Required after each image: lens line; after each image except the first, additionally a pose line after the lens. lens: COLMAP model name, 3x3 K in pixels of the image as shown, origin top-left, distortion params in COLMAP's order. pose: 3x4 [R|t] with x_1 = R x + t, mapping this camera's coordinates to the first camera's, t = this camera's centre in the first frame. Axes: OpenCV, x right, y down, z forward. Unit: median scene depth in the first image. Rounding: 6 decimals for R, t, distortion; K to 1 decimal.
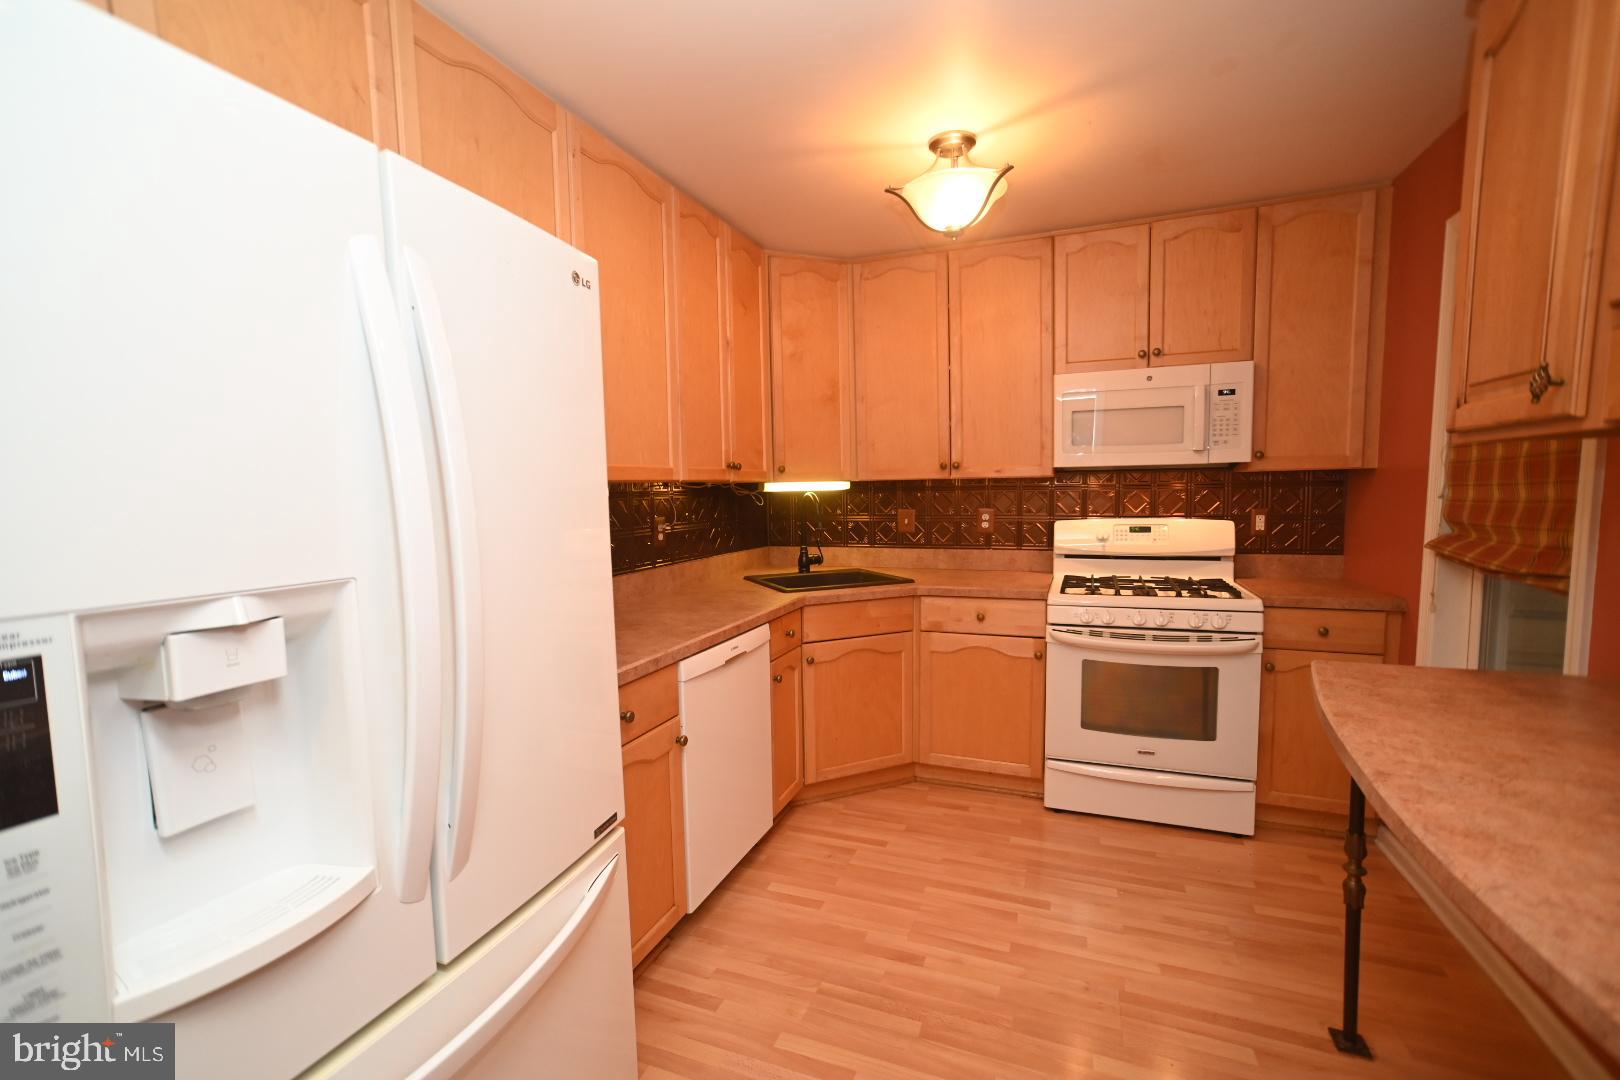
lens RADIAL K [[688.8, 0, 801.6], [0, 688.8, 530.2], [0, 0, 1]] dist [-0.015062, 0.012547]
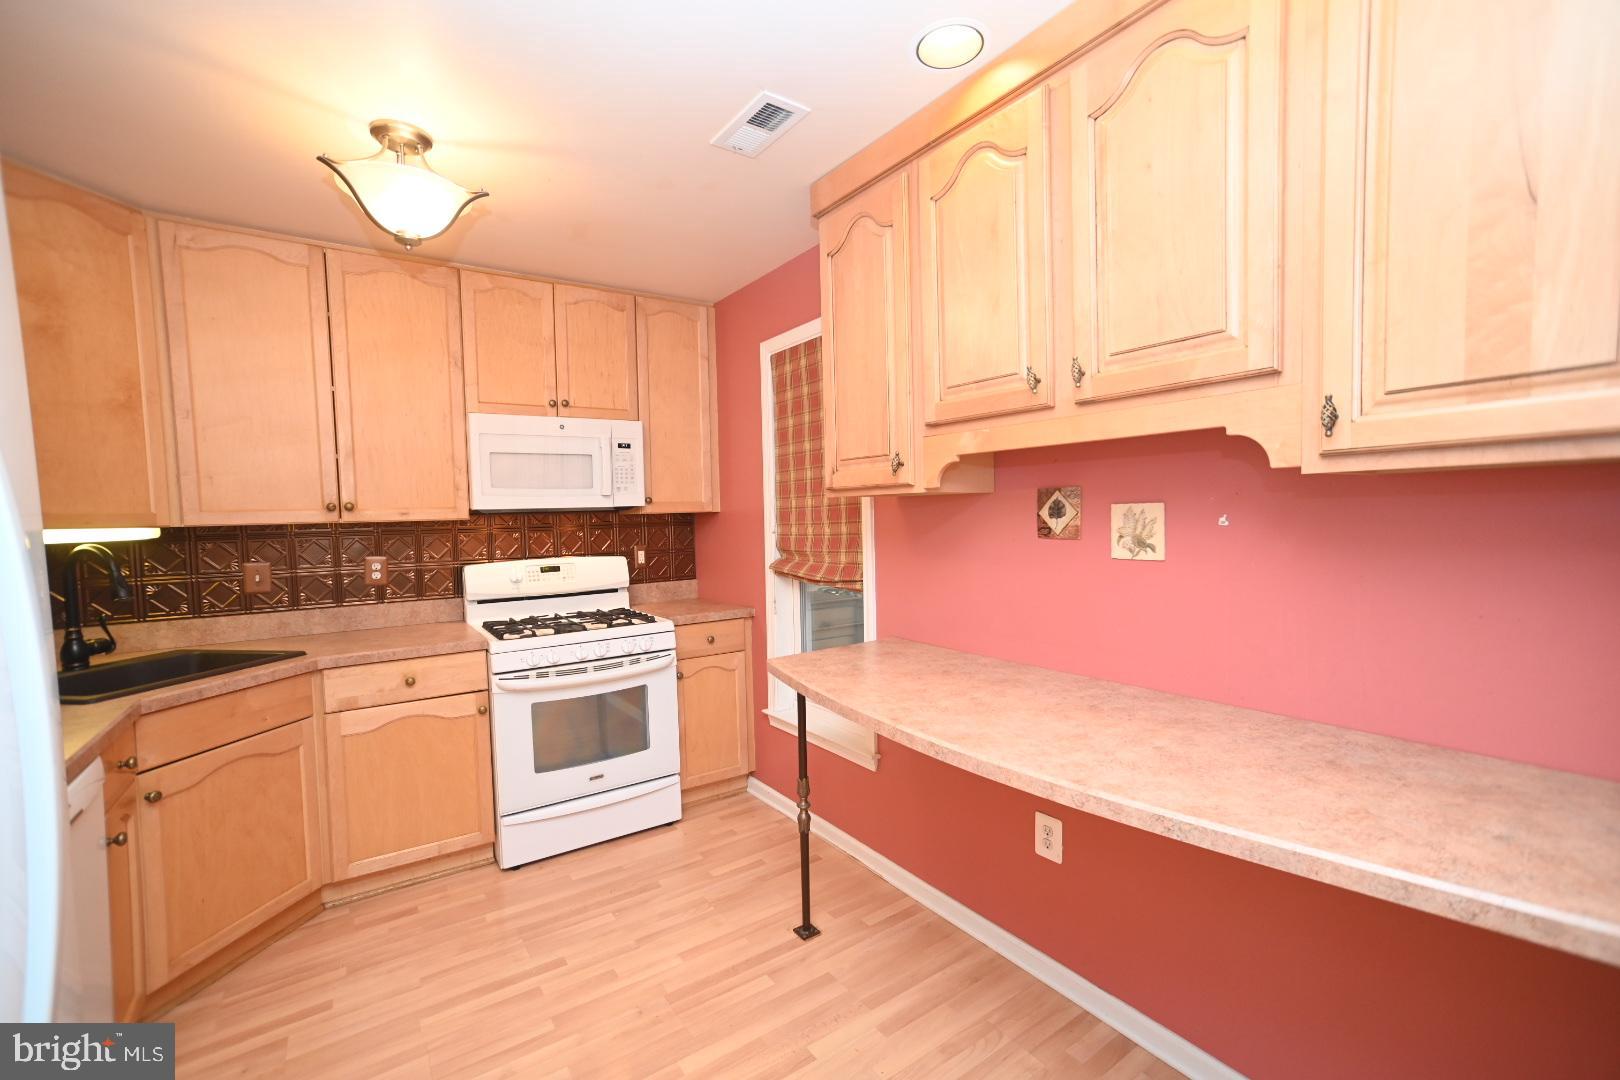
lens RADIAL K [[688.8, 0, 799.4], [0, 688.8, 536.6], [0, 0, 1]] dist [-0.015062, 0.012547]
pose [[0.574291, -0.023225, 0.818322, -0.171704], [0.064469, 0.997776, -0.016926, -0.010114], [-0.816109, 0.062476, 0.574511, 0.100405]]
